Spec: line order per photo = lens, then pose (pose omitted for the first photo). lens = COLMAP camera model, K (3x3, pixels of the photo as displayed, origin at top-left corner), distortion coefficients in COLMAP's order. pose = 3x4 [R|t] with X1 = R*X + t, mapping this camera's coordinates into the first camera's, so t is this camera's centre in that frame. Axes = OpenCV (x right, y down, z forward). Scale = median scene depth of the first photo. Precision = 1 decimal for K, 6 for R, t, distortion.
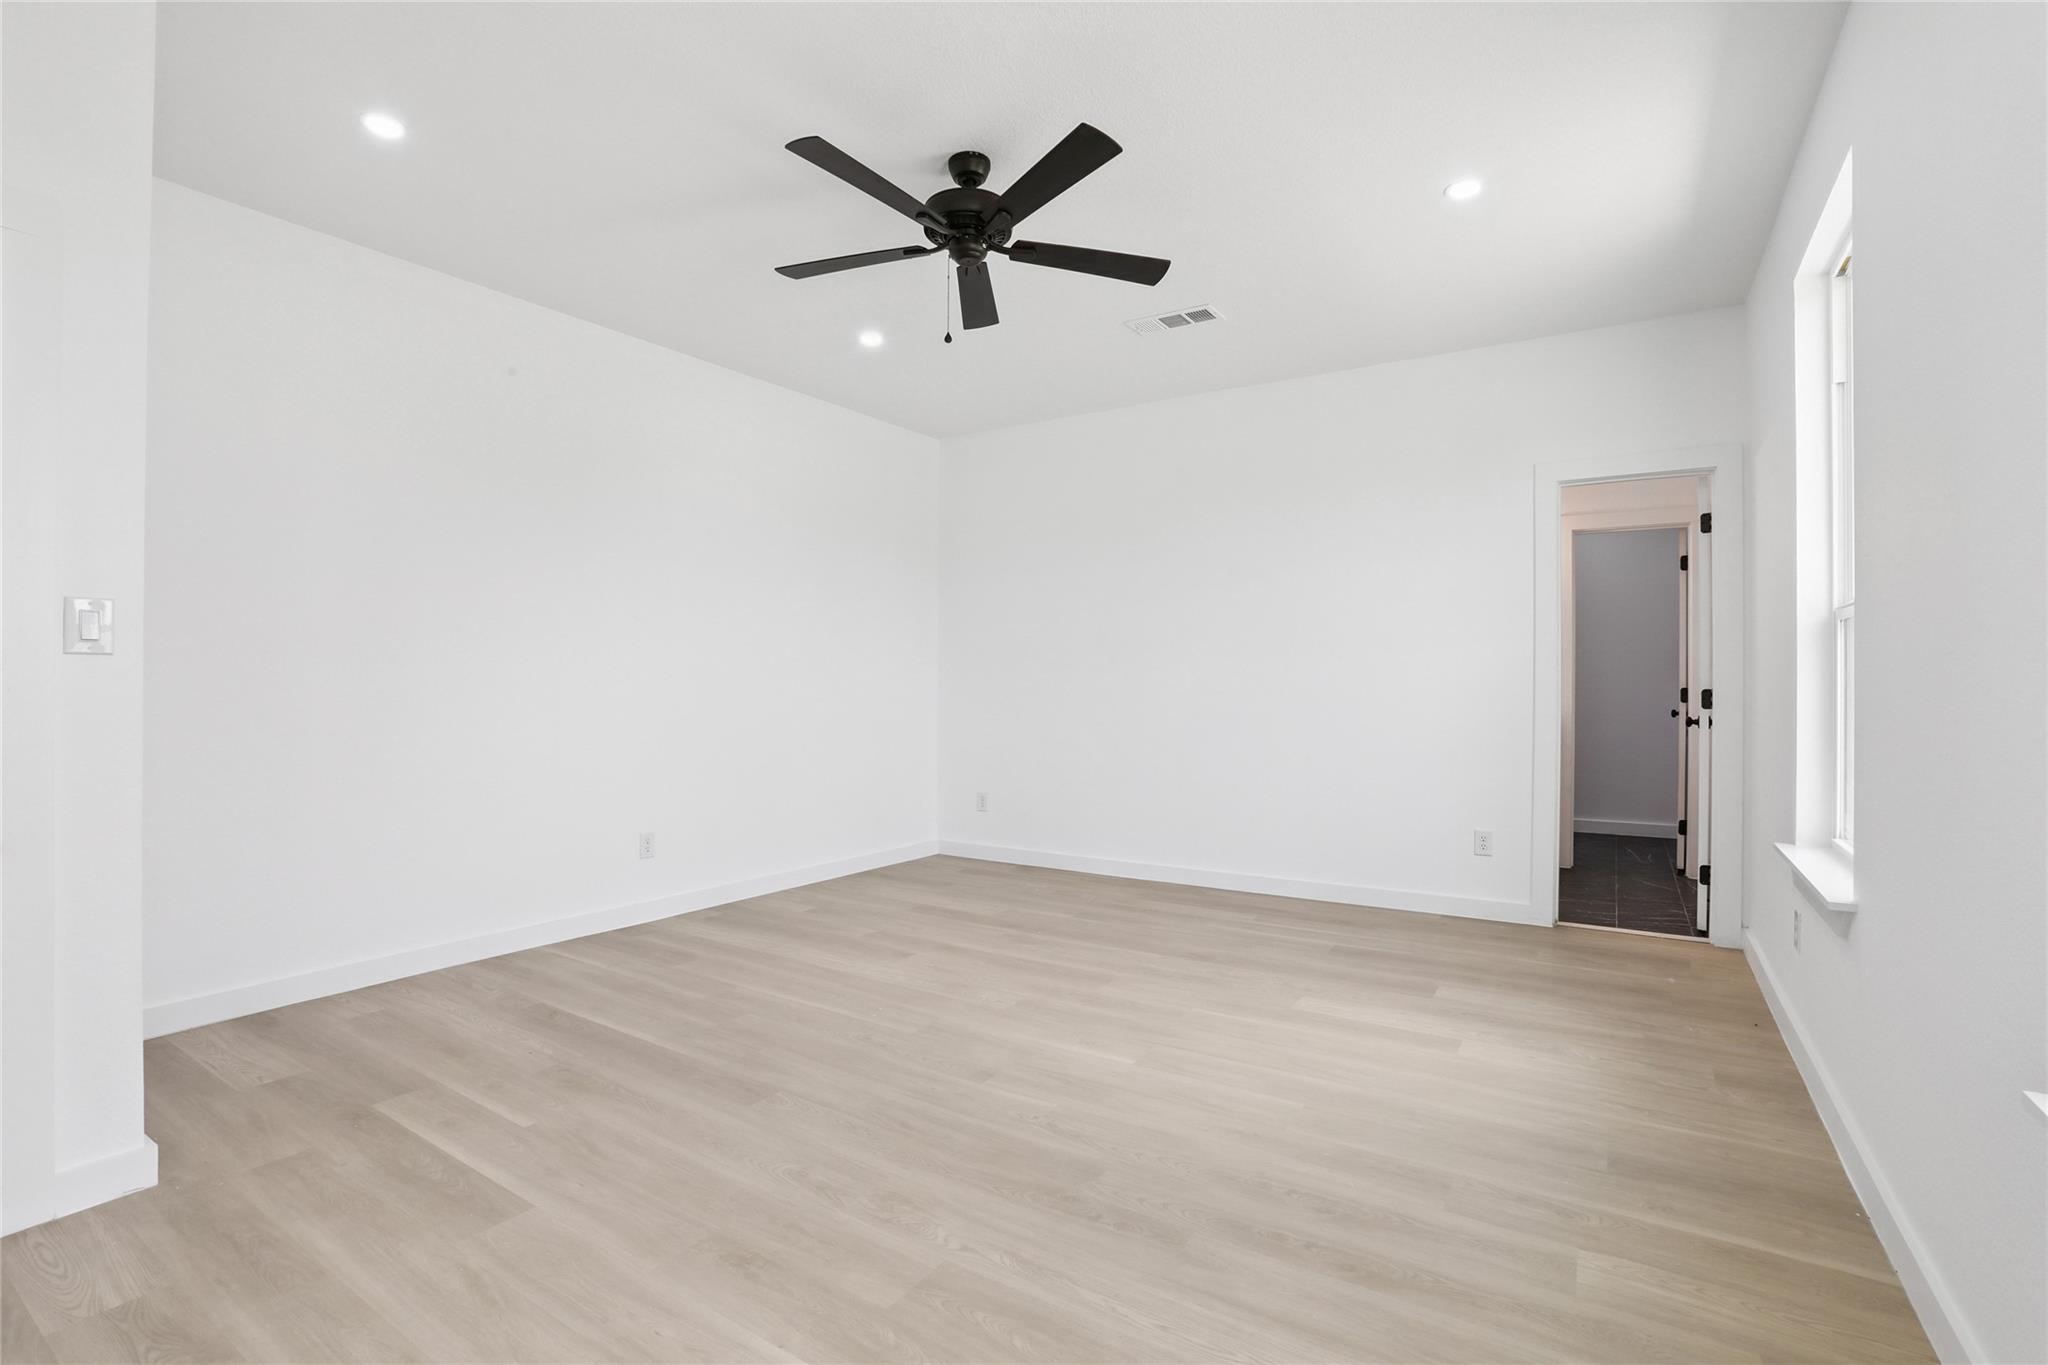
lens RADIAL K [[943.9, 0, 1016.8], [0, 943.9, 681.9], [0, 0, 1]] dist [-0.086446, 0.037379]
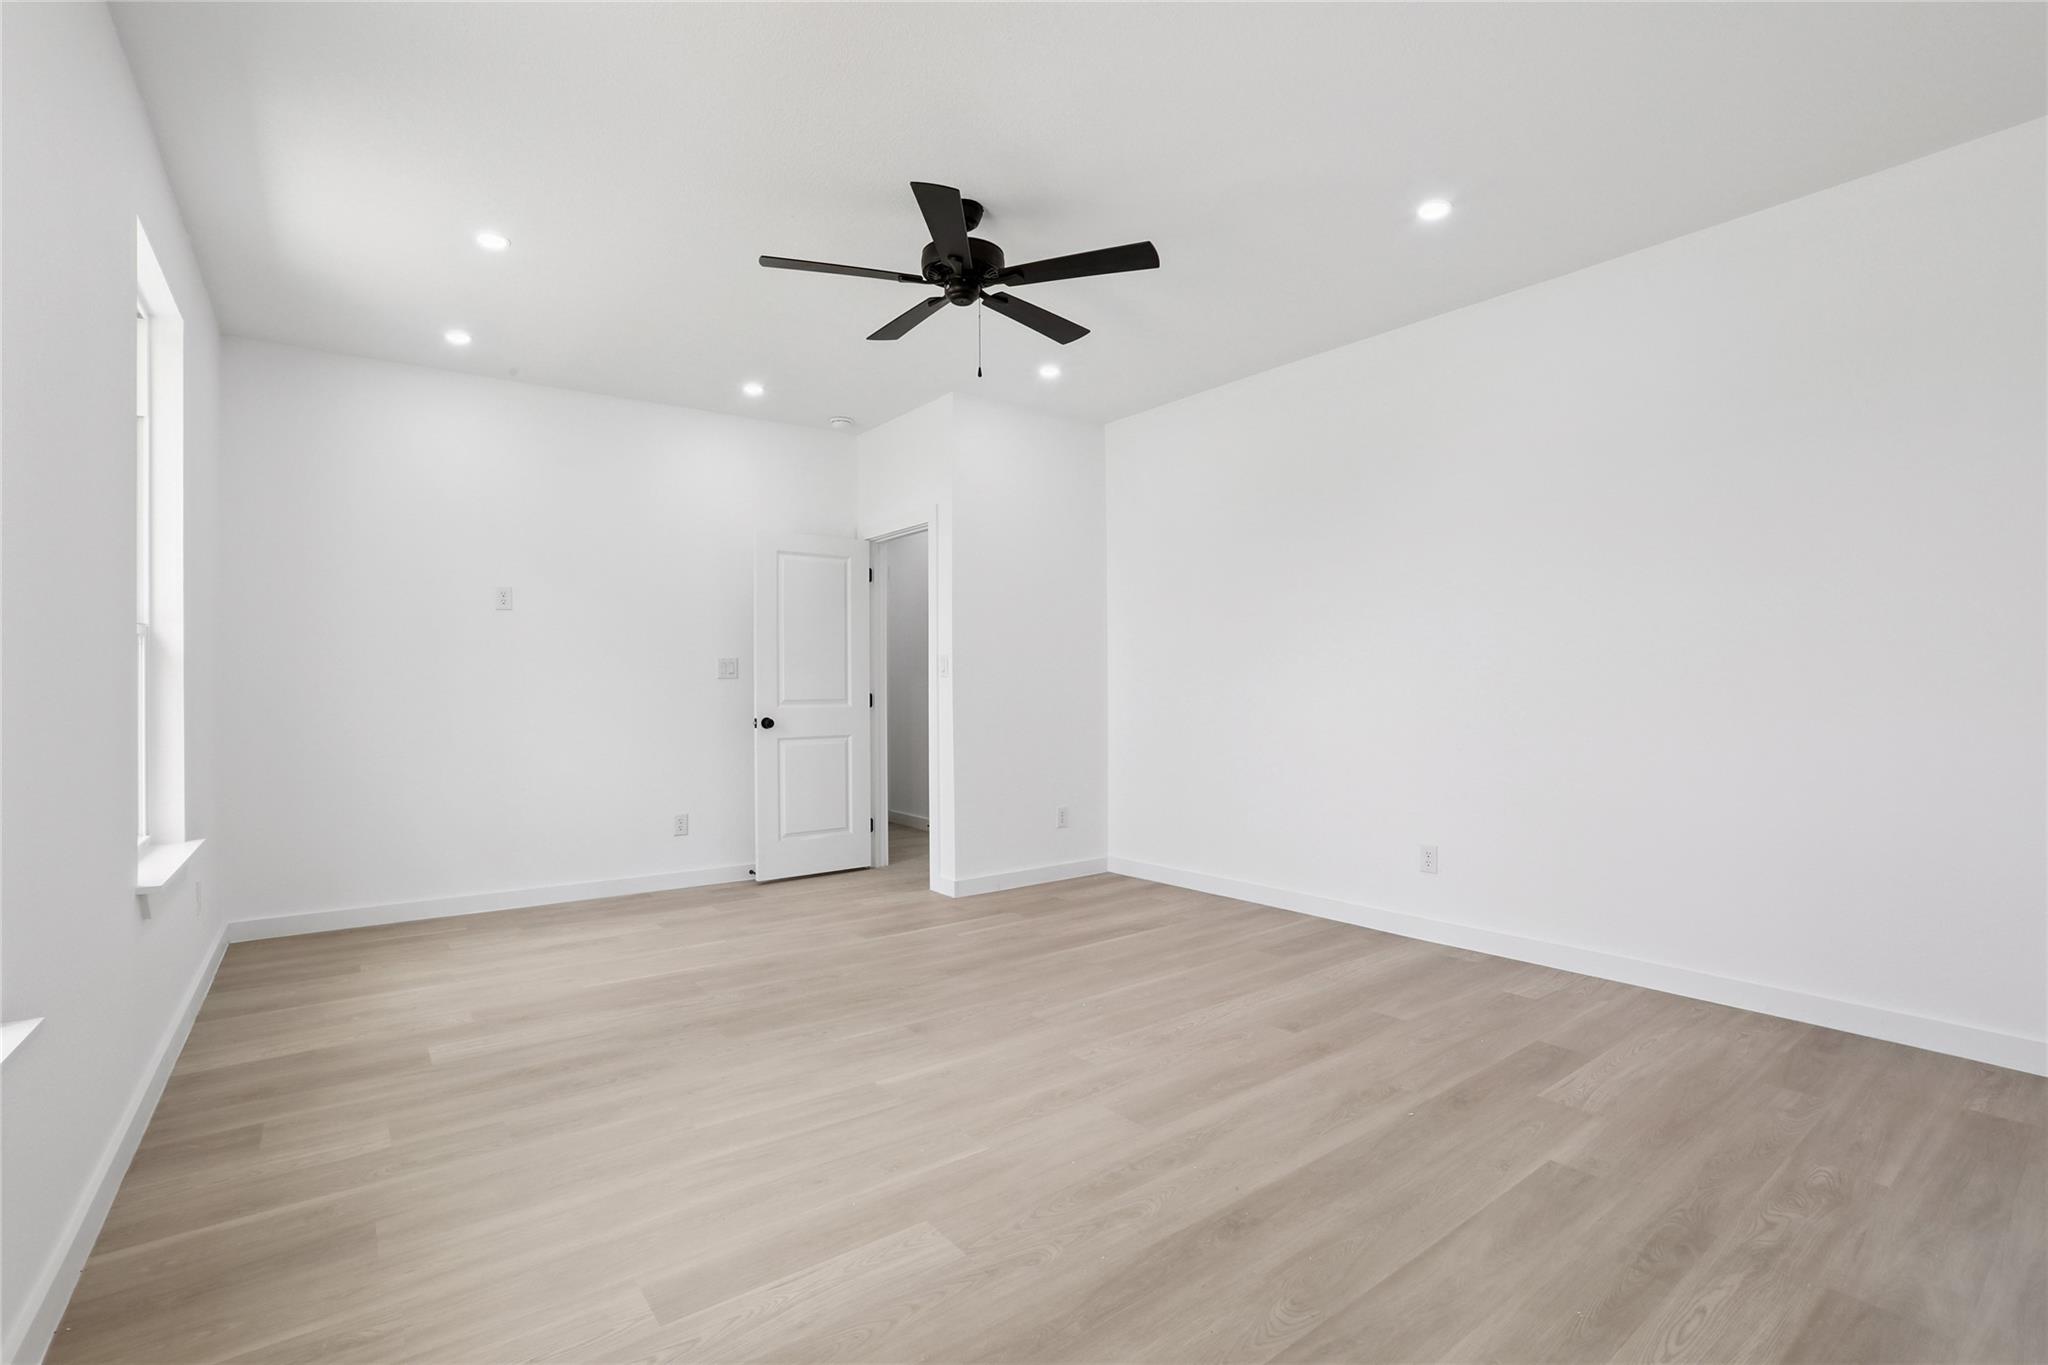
lens RADIAL K [[943.9, 0, 1016.8], [0, 943.9, 681.9], [0, 0, 1]] dist [-0.086446, 0.037379]
pose [[-0.340169, -0.002644, -0.940360, 0.979421], [0.006031, 0.999969, -0.004994, -0.001433], [0.940345, -0.007370, -0.340143, 1.460329]]
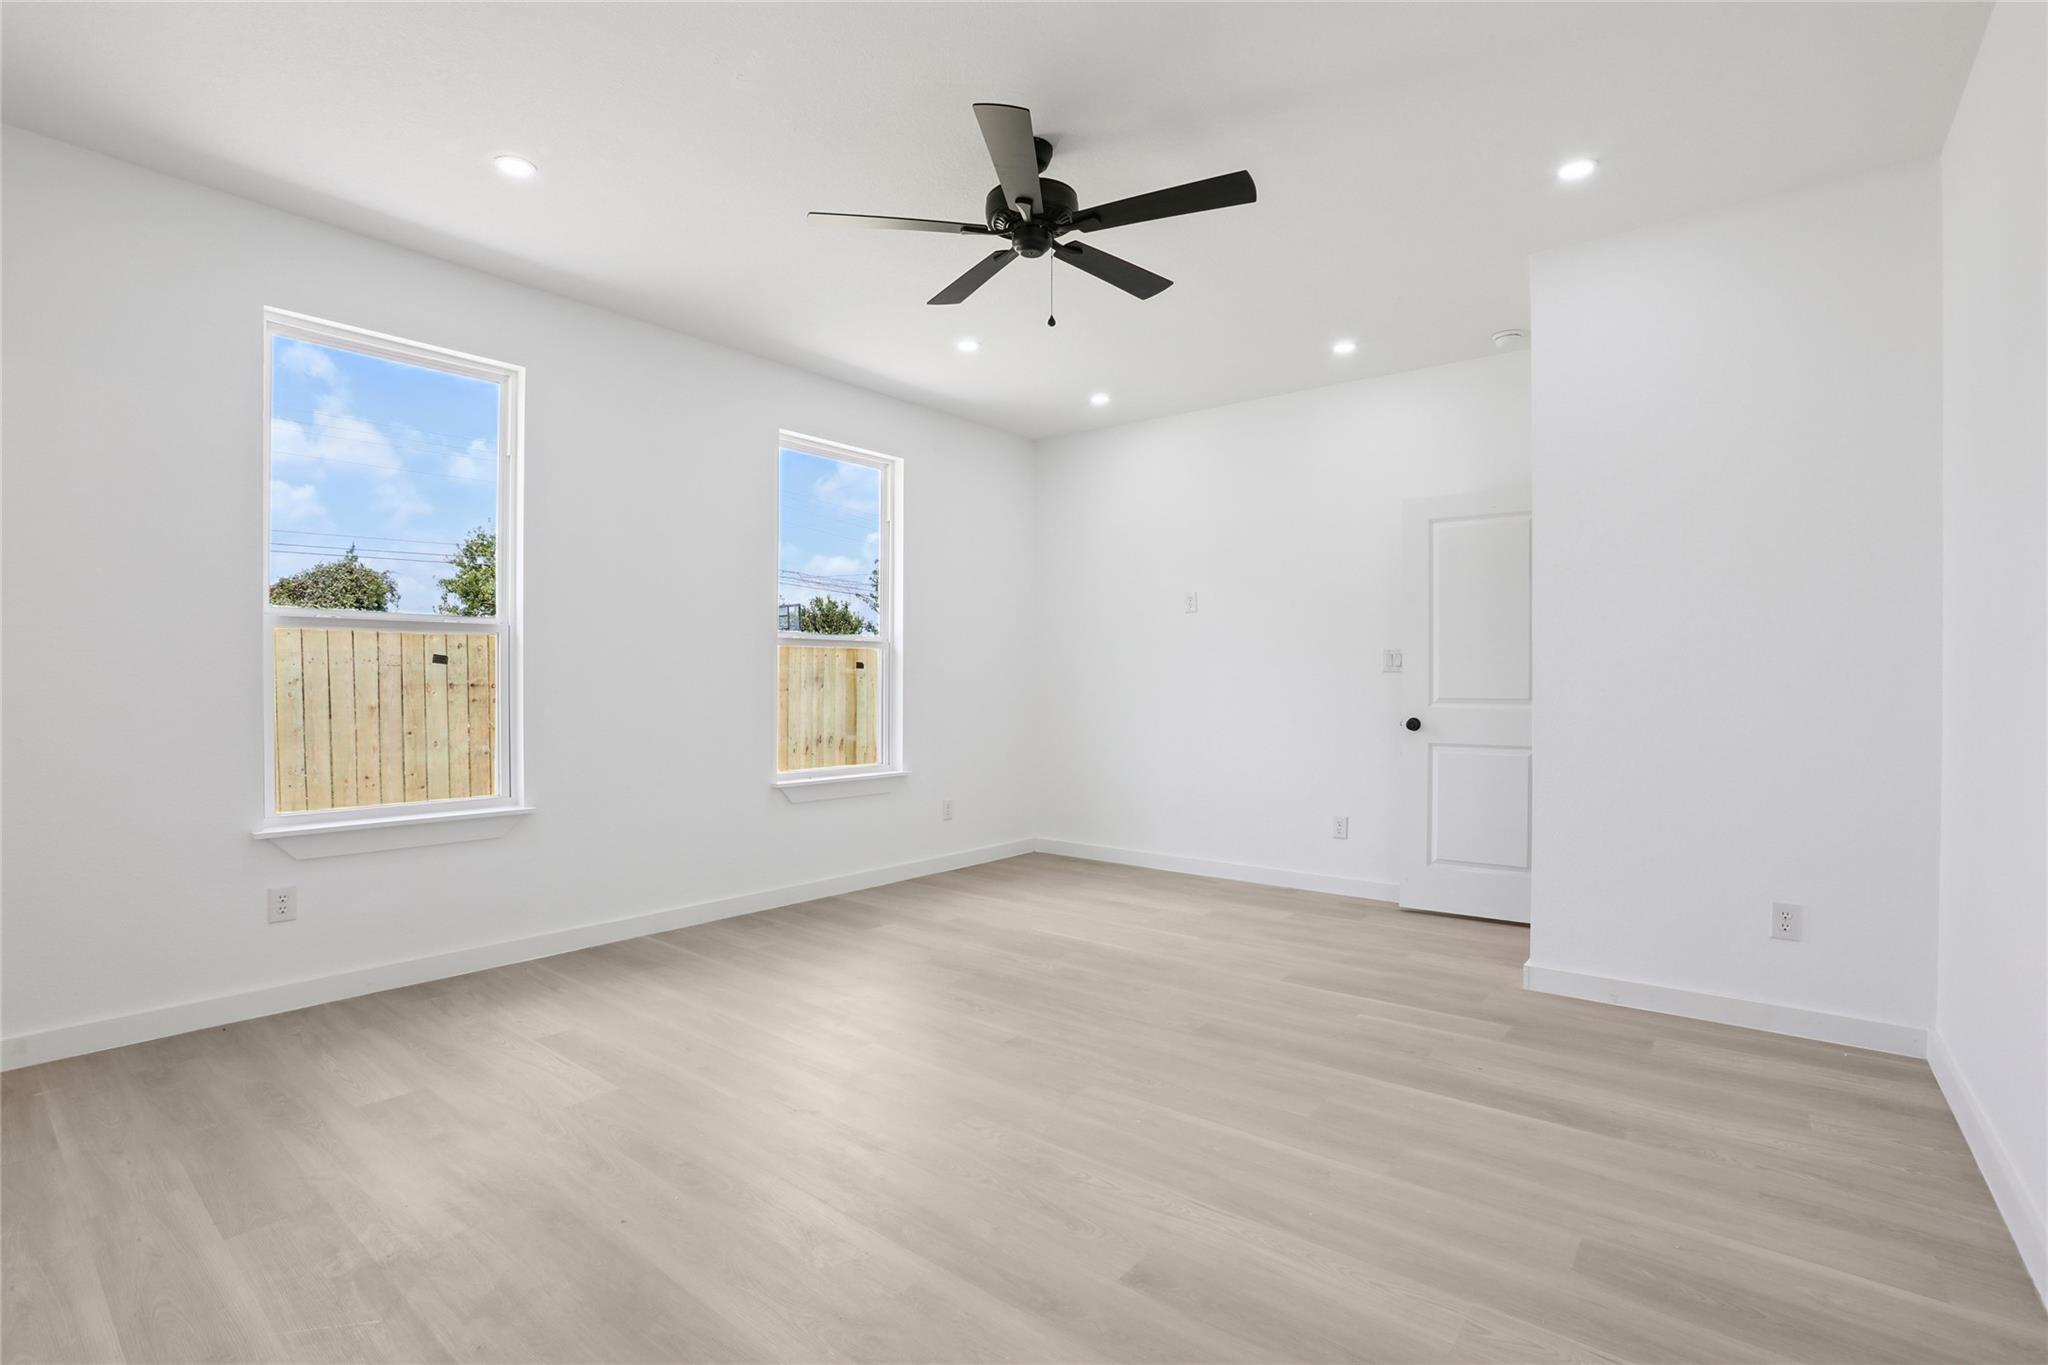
lens RADIAL K [[945.8, 0, 1006.8], [0, 945.8, 669.7], [0, 0, 1]] dist [-0.086539, 0.038524]
pose [[-0.994149, -0.004333, 0.107929, -0.137631], [-0.005465, 0.999933, -0.010194, -0.004591], [-0.107878, -0.010724, -0.994106, 2.027296]]
